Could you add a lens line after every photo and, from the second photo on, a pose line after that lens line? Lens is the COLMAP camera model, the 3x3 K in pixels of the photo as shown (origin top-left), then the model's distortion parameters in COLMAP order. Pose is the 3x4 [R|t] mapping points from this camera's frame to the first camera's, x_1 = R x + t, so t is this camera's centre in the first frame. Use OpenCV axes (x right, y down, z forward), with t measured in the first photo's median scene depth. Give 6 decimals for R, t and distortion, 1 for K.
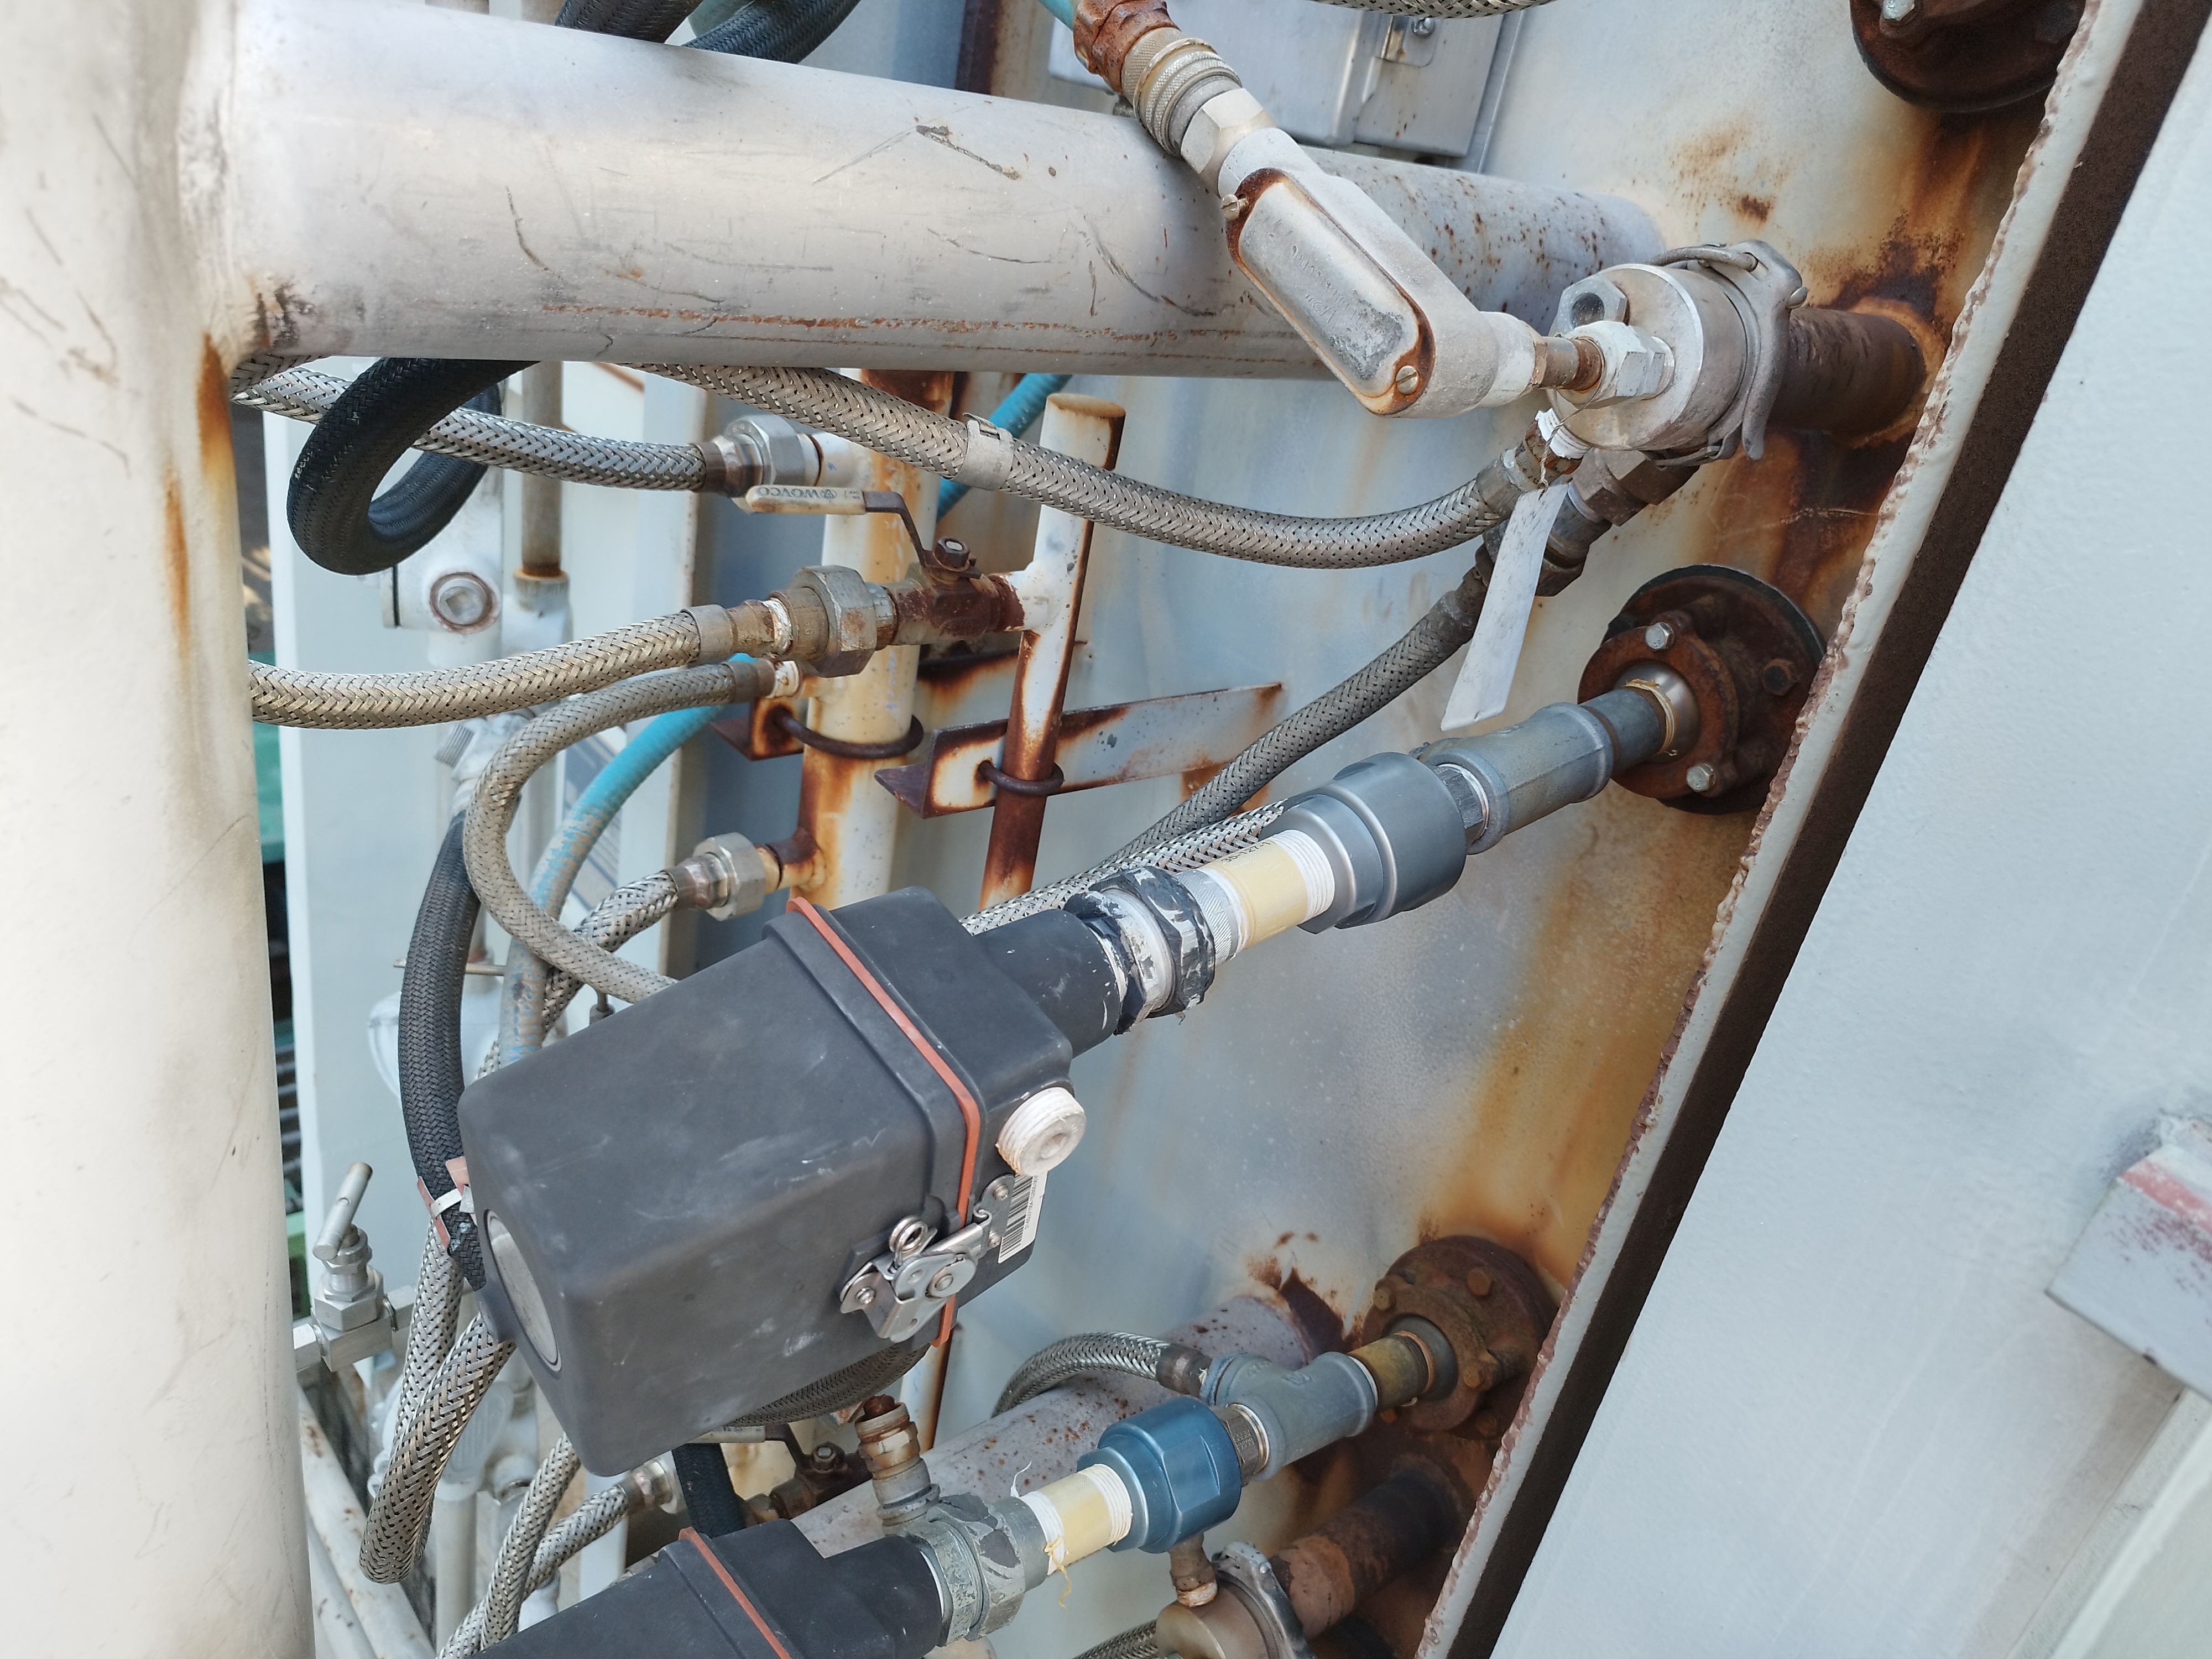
lens RADIAL K [[1578.3, 0, 1107.3], [0, 1578.3, 819.8], [0, 0, 1]] dist [-0.001727, -0.009915]
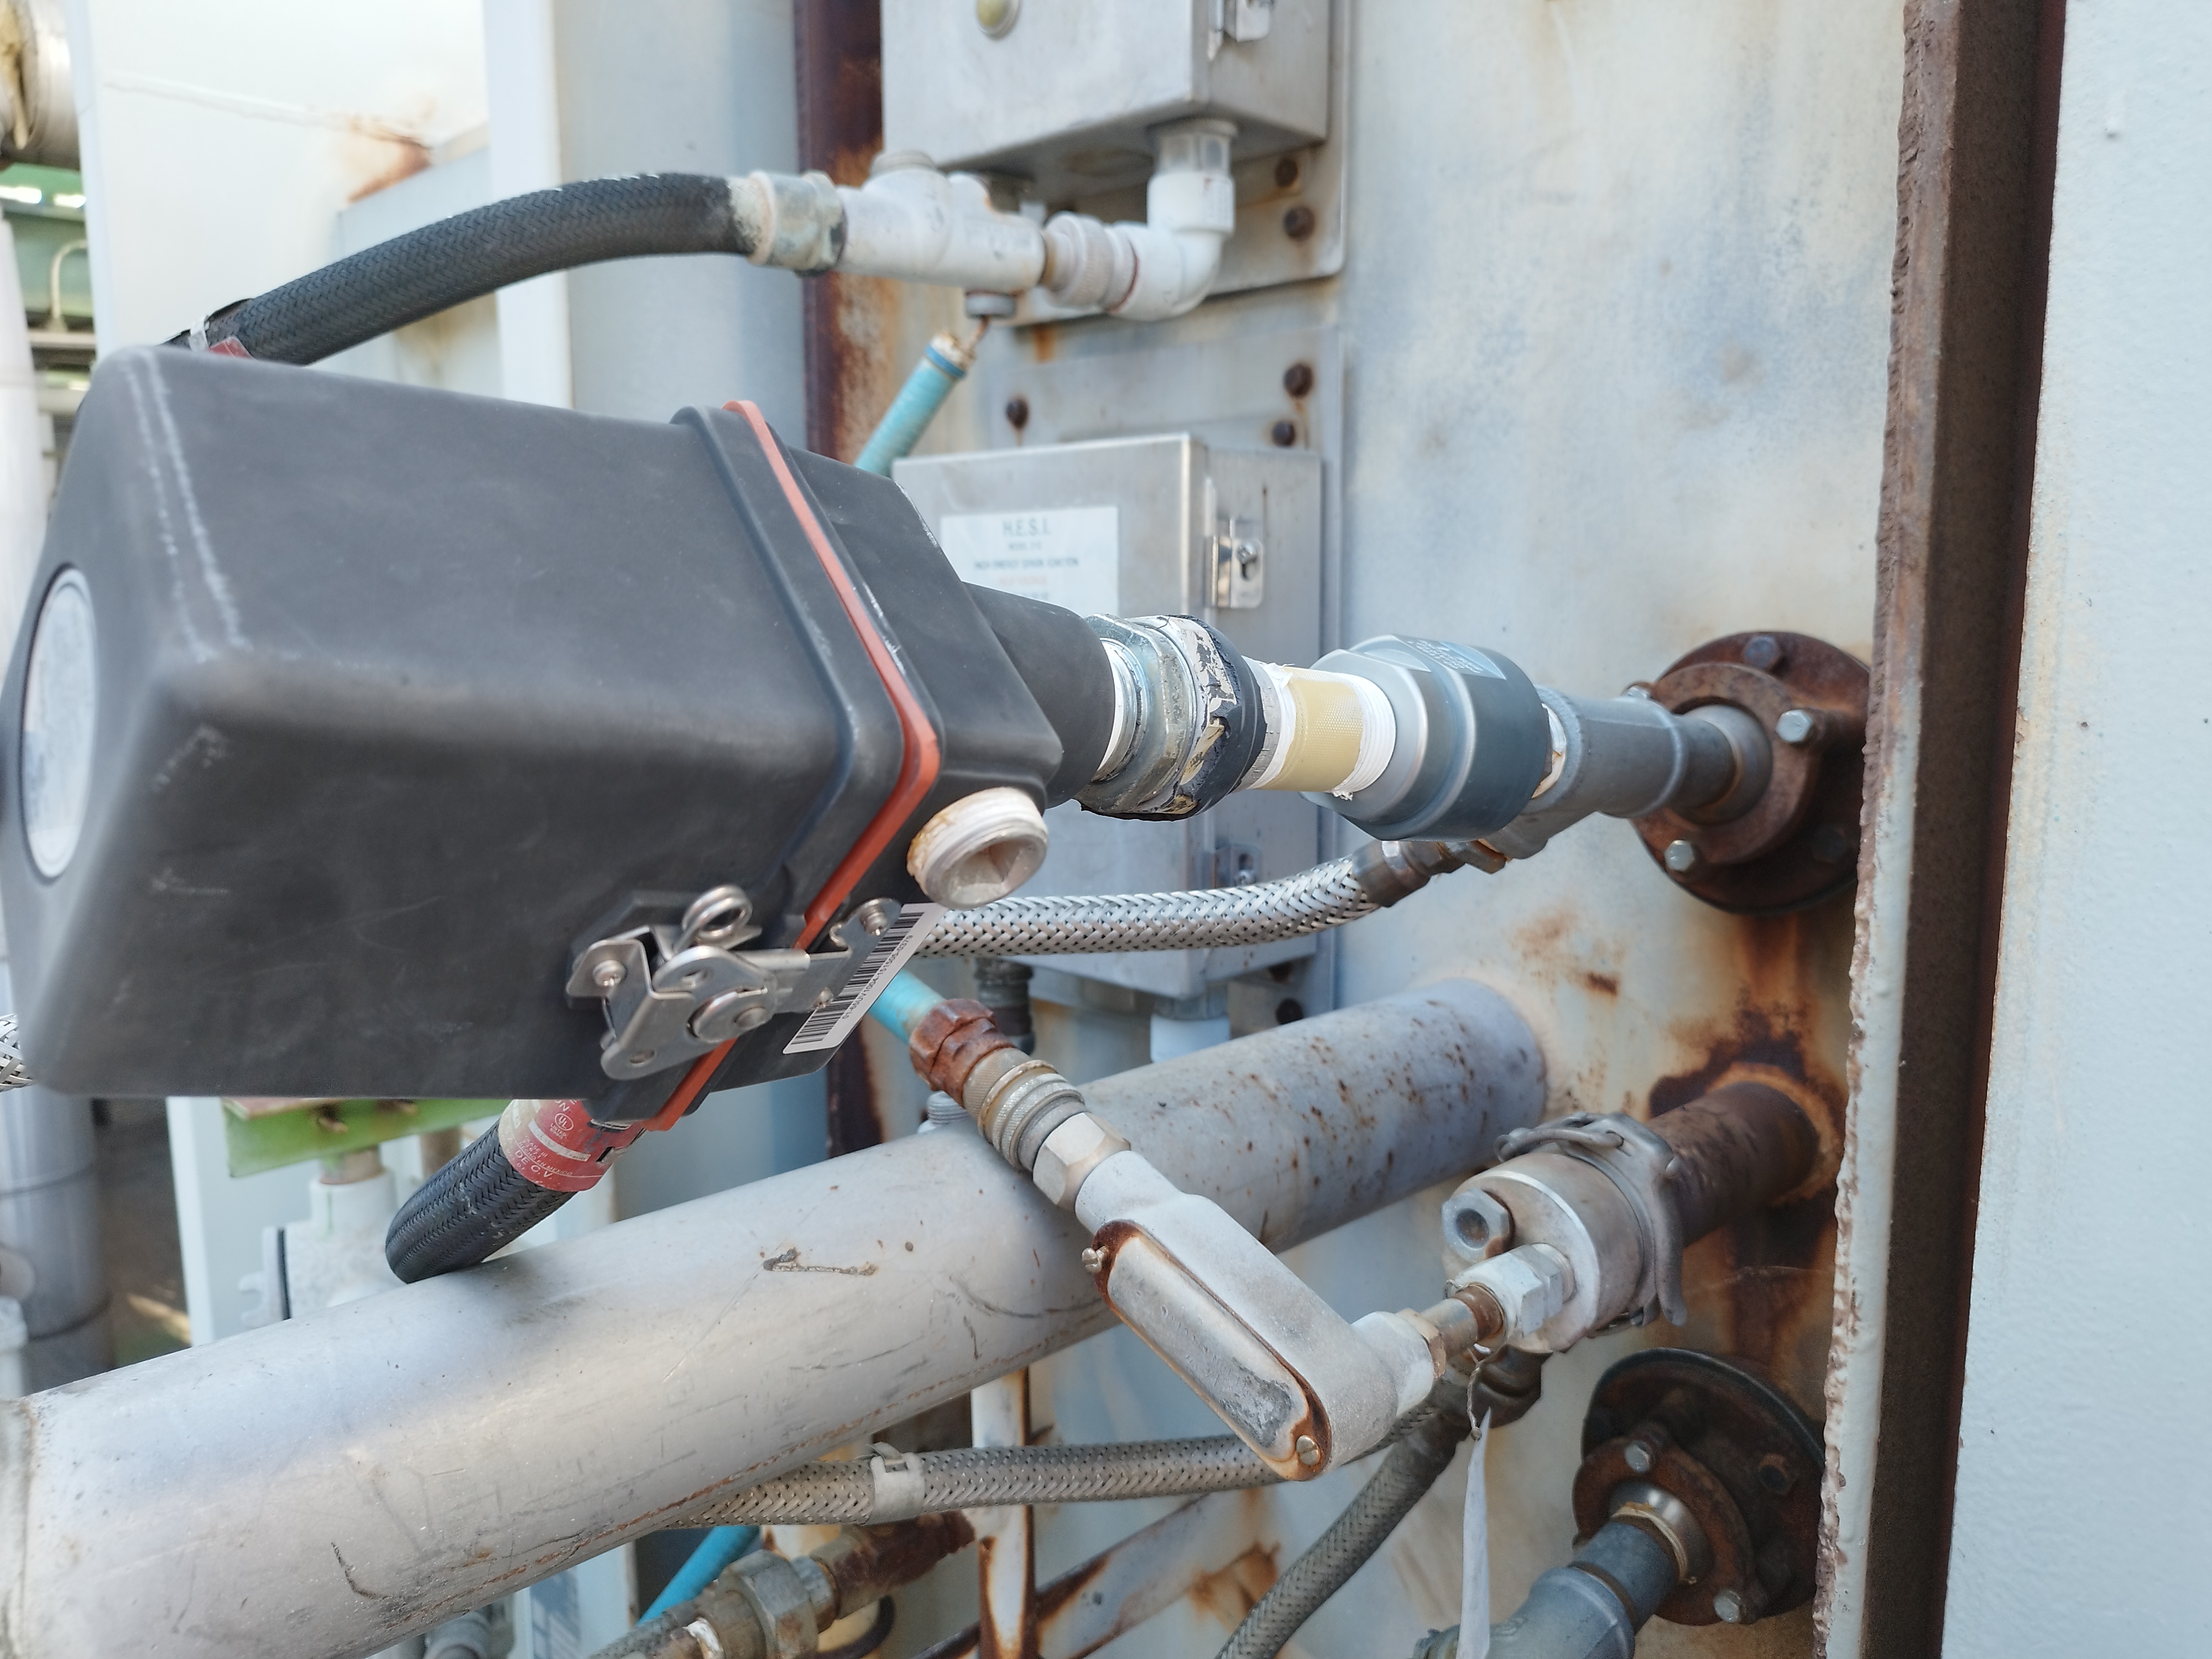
lens RADIAL K [[1596.7, 0, 1106.0], [0, 1596.7, 829.5], [0, 0, 1]] dist [-0.003114, -0.004653]
pose [[0.978963, -0.197654, 0.050635, 0.077326], [0.203683, 0.932084, -0.299555, -0.293781], [0.012012, 0.303567, 0.952734, -0.026433]]
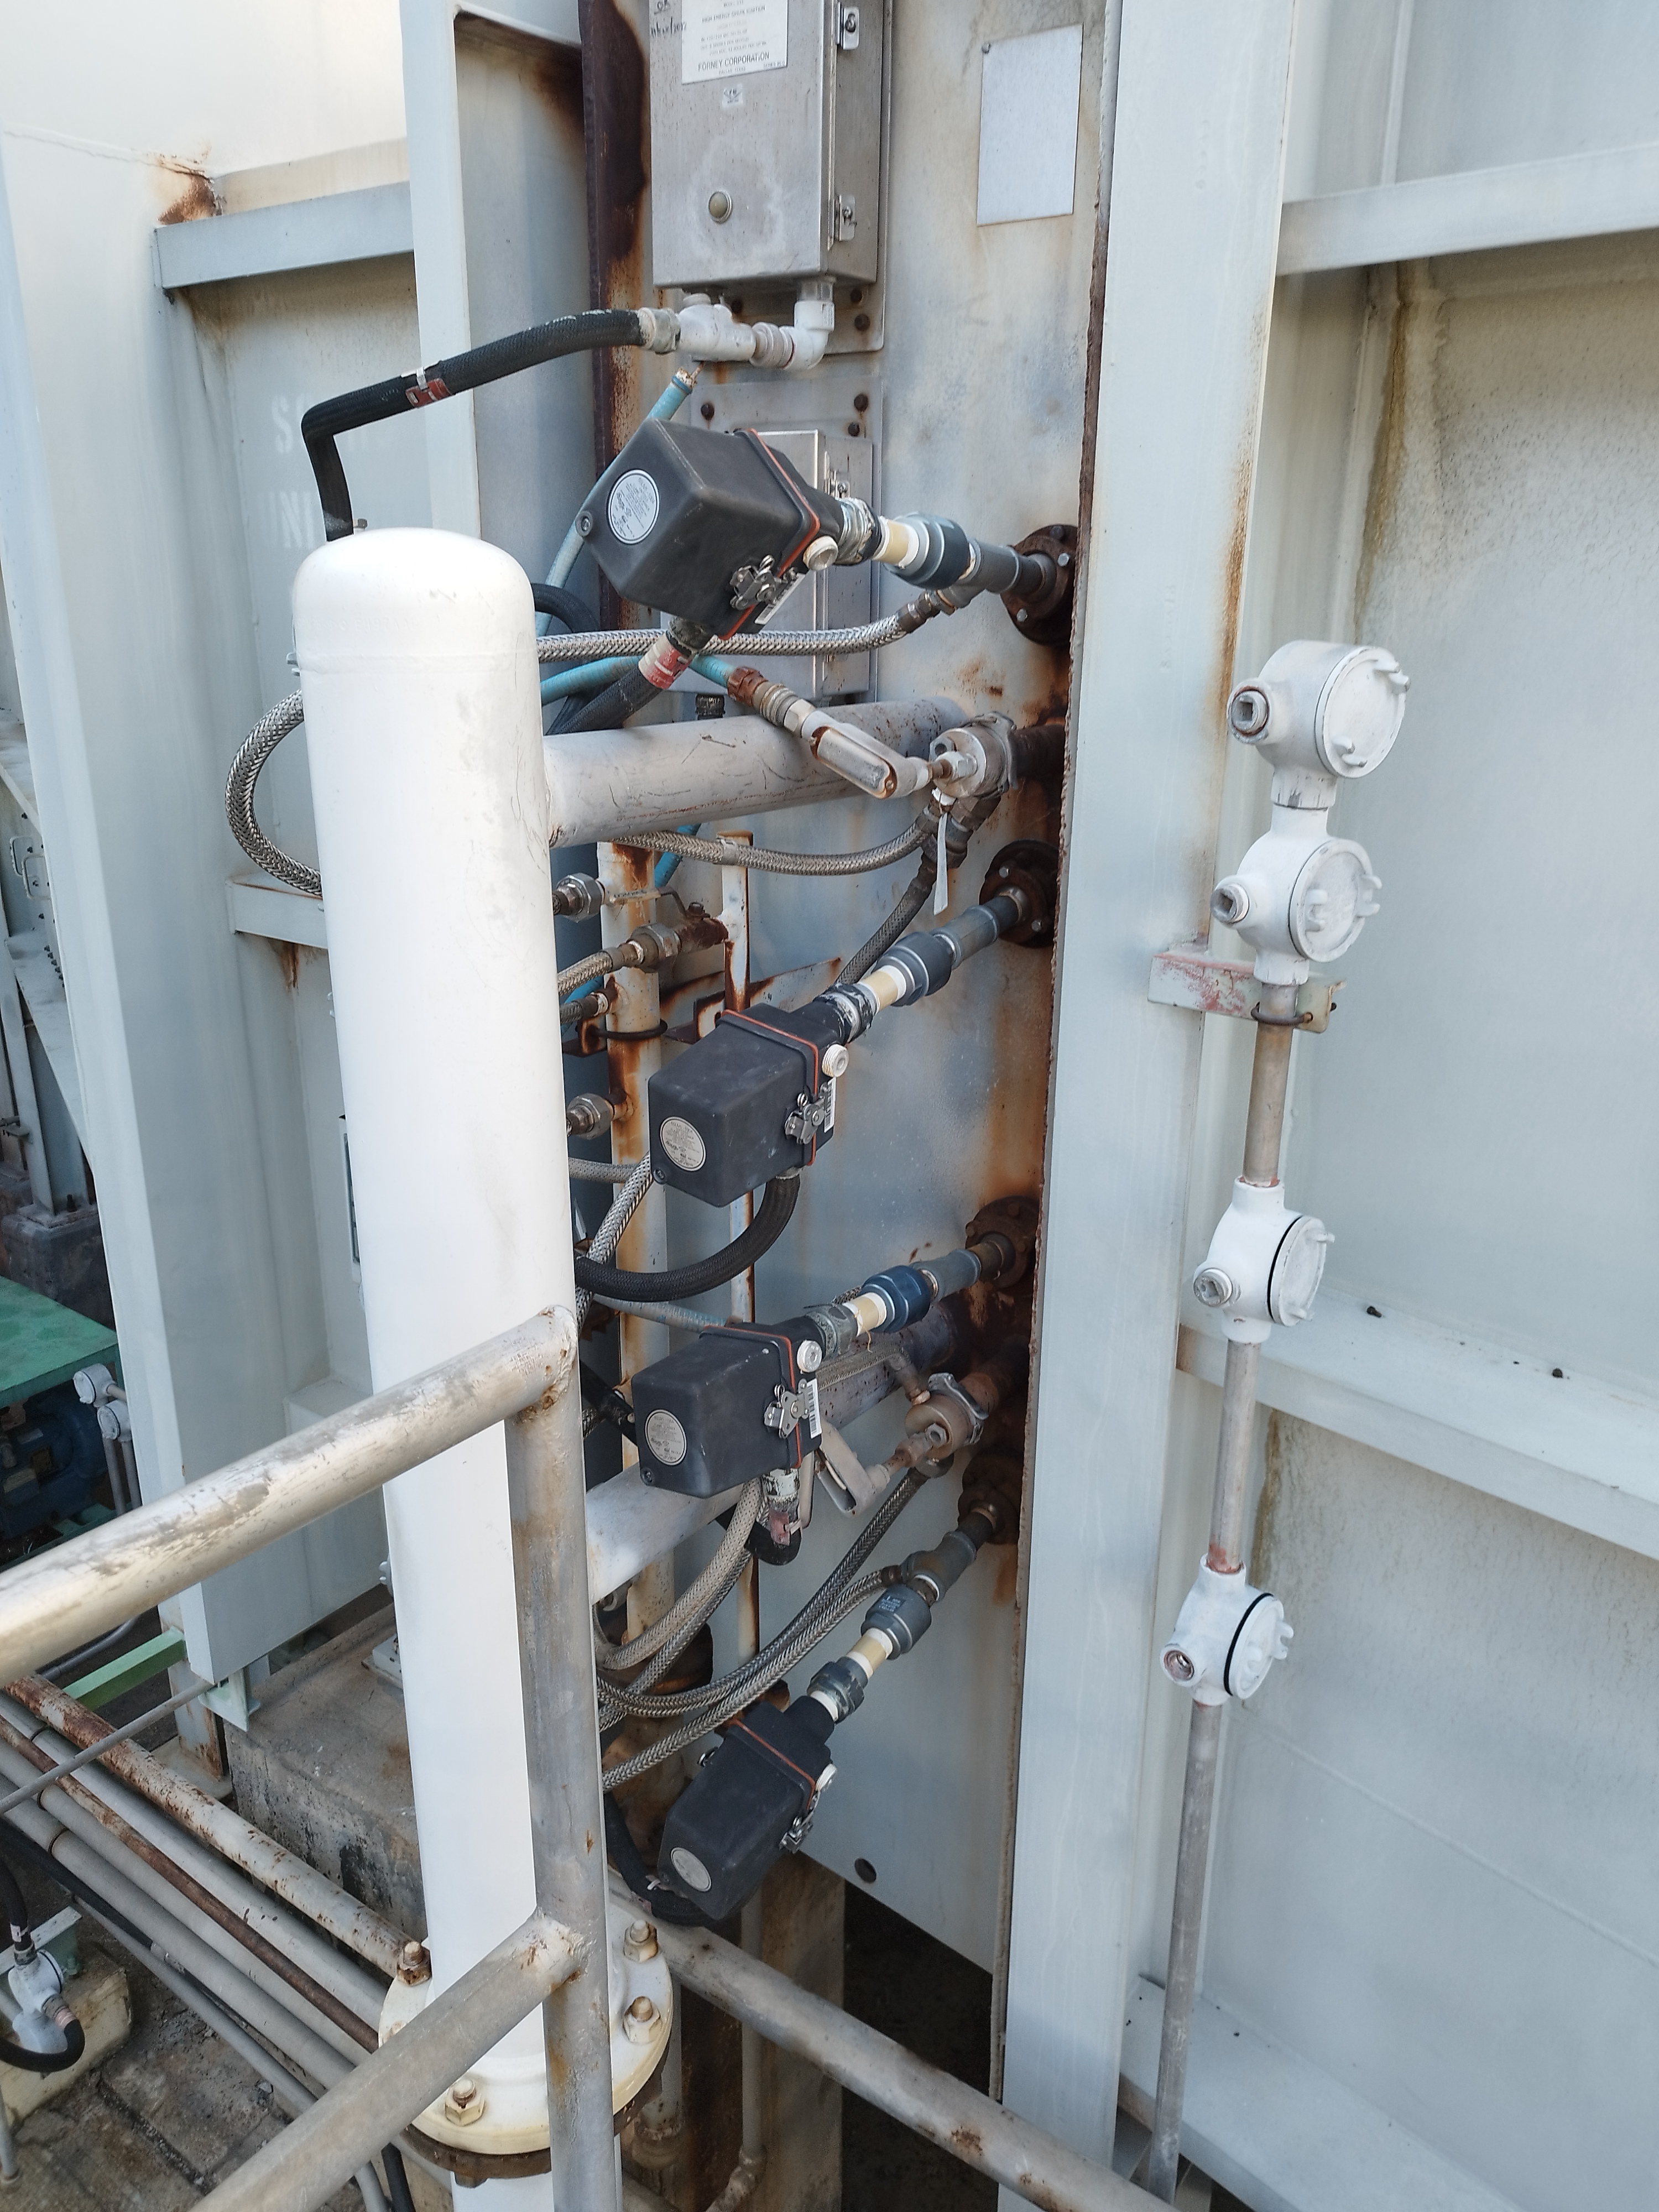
lens RADIAL K [[1565.4, 0, 815.5], [0, 1565.4, 1105.0], [0, 0, 1]] dist [-0.001089, 0.001573]
pose [[0.958489, -0.237156, 0.158287, -0.444227], [0.253125, 0.963284, -0.089512, 0.424370], [-0.131247, 0.125863, 0.983327, -1.447787]]
